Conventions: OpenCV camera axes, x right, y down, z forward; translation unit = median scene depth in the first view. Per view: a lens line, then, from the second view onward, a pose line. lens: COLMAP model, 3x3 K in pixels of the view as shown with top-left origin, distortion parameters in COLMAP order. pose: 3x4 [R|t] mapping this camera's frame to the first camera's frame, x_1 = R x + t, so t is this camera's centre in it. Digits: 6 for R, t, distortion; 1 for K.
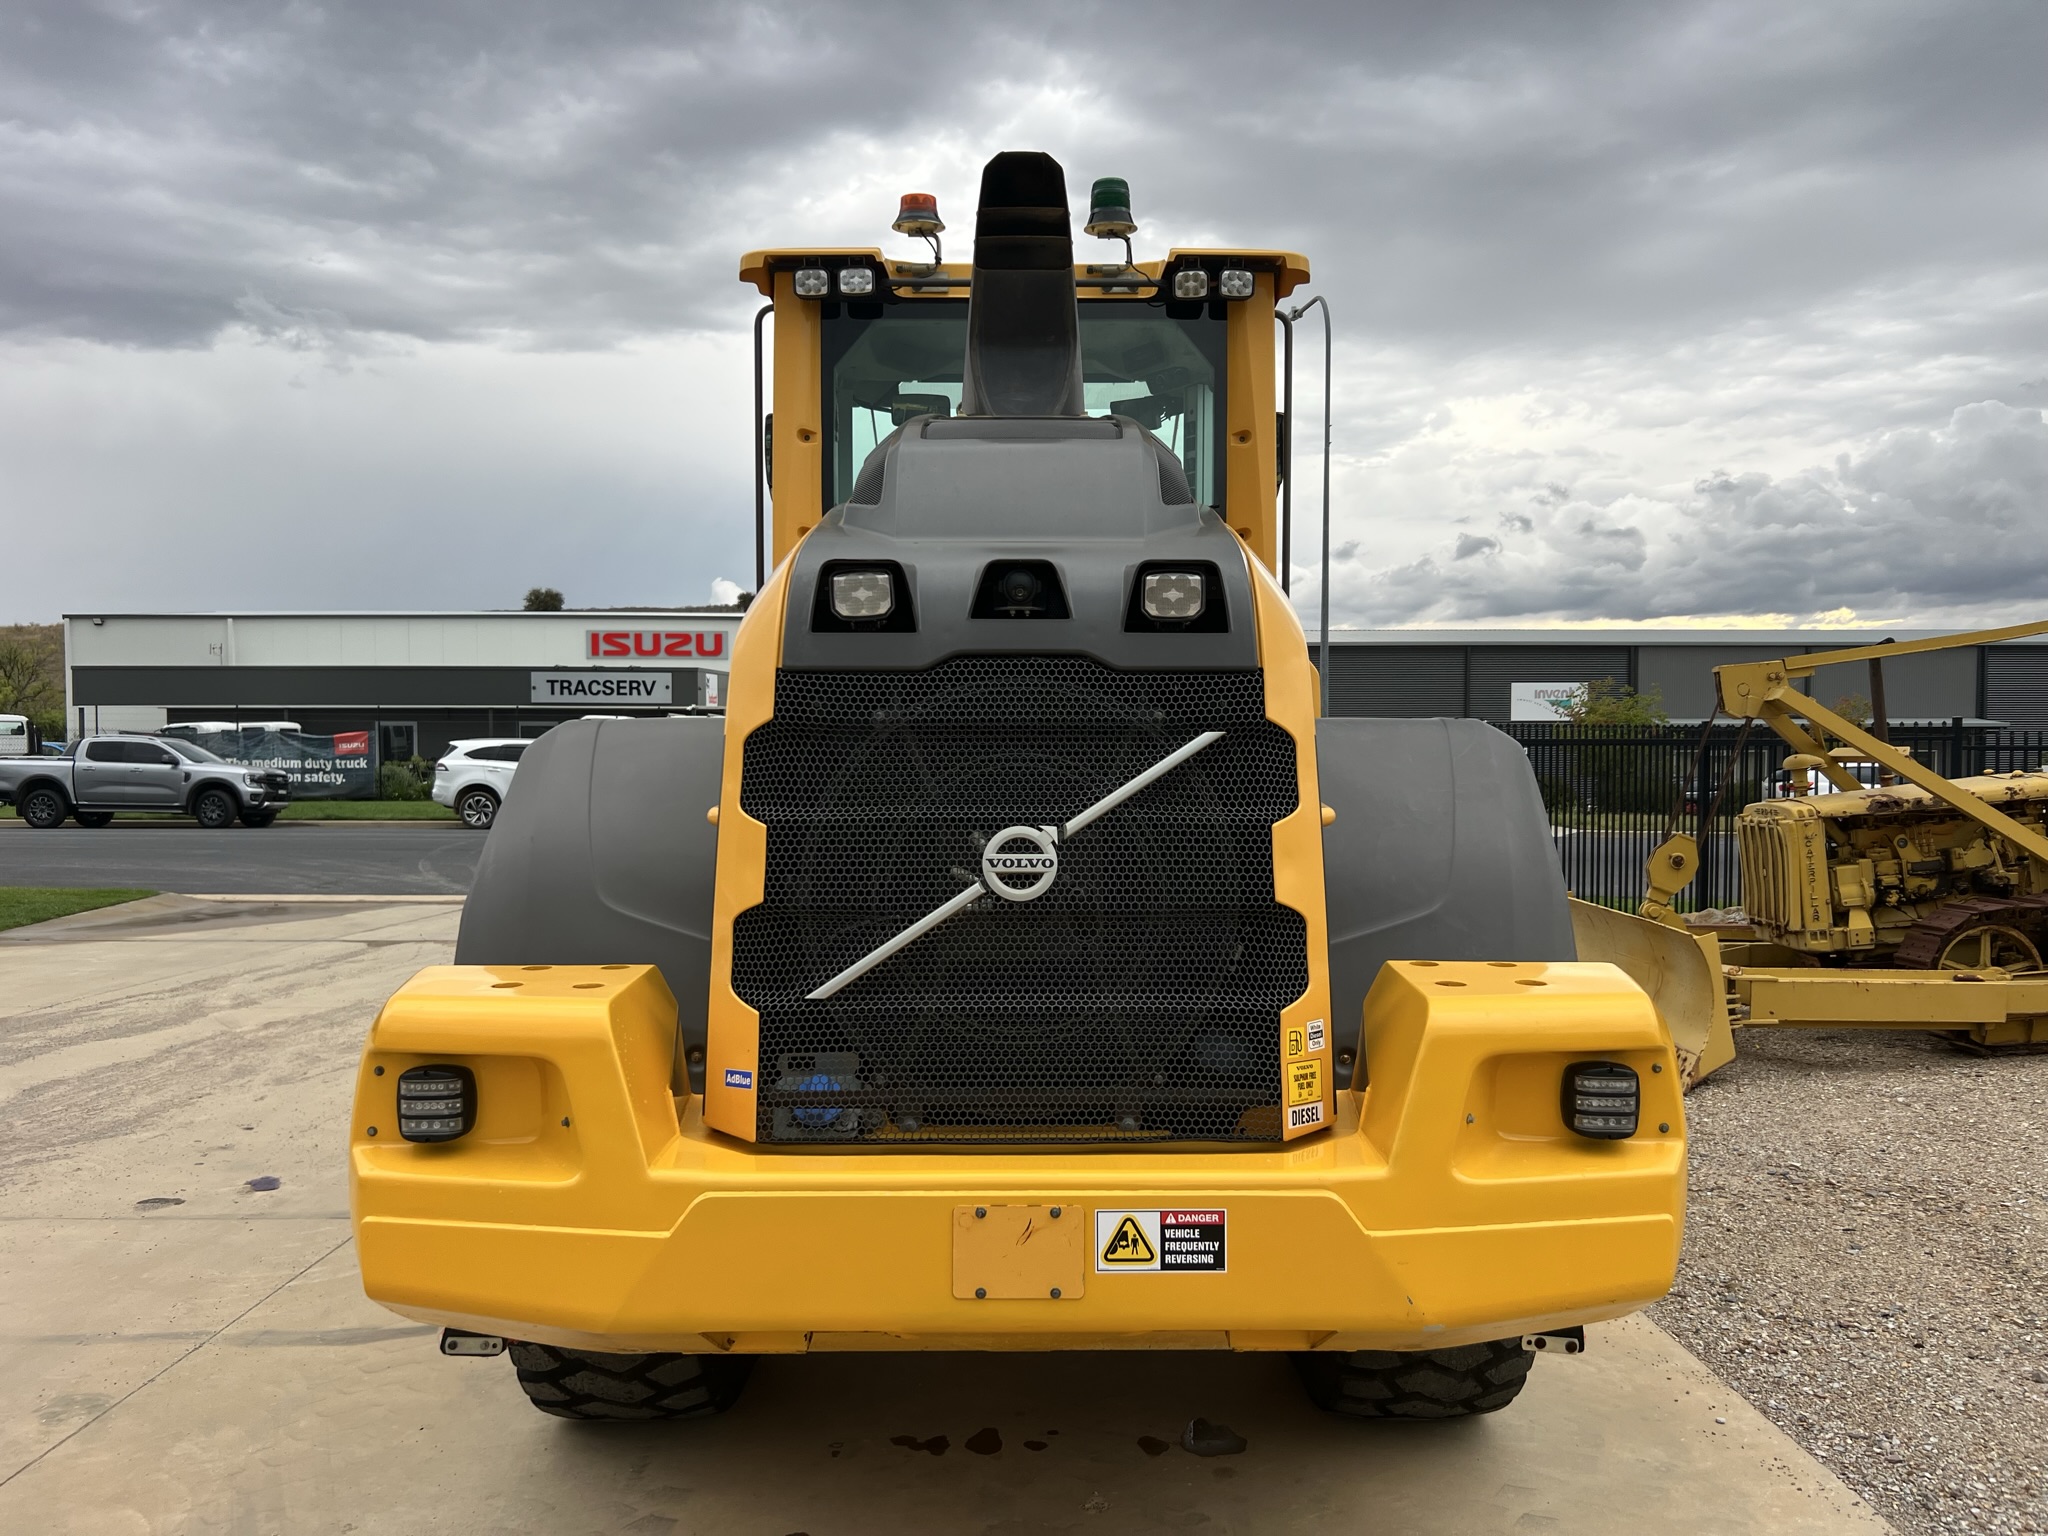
lens RADIAL K [[1528.3, 0, 1047.7], [0, 1528.3, 763.7], [0, 0, 1]] dist [0.039229, -0.040571]
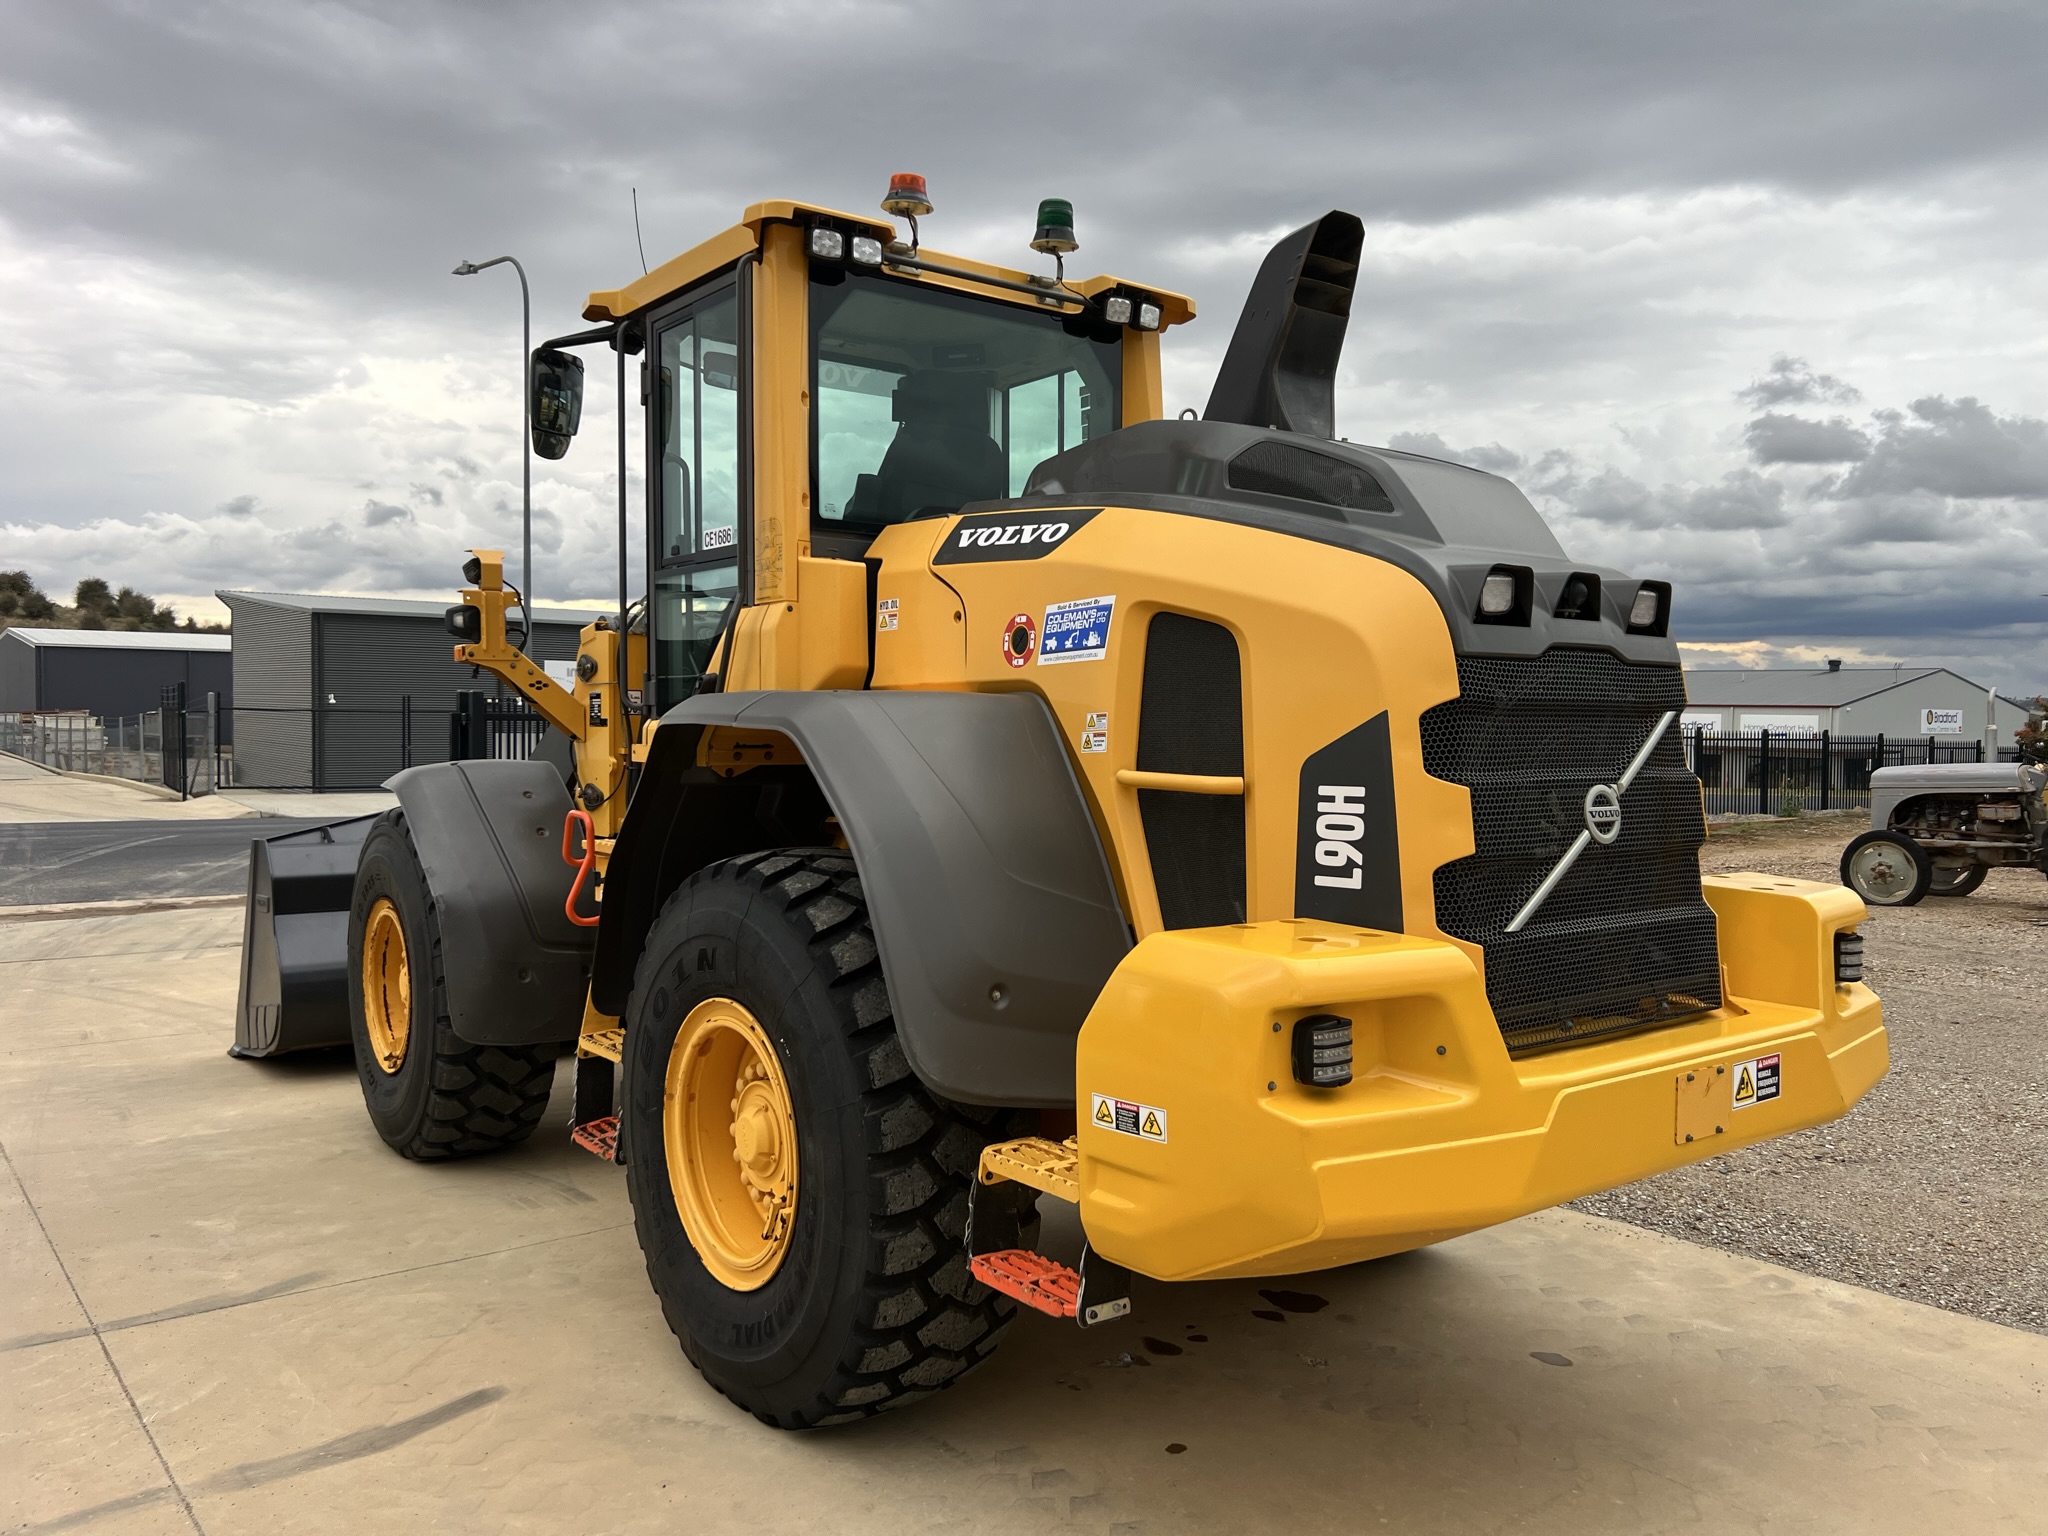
lens RADIAL K [[1530.4, 0, 1005.8], [0, 1530.4, 759.9], [0, 0, 1]] dist [0.036156, -0.043138]
pose [[0.801363, -0.008667, 0.598116, -0.719008], [0.000735, 0.999909, 0.013505, 0.001449], [-0.598178, -0.010383, 0.801296, 0.163498]]
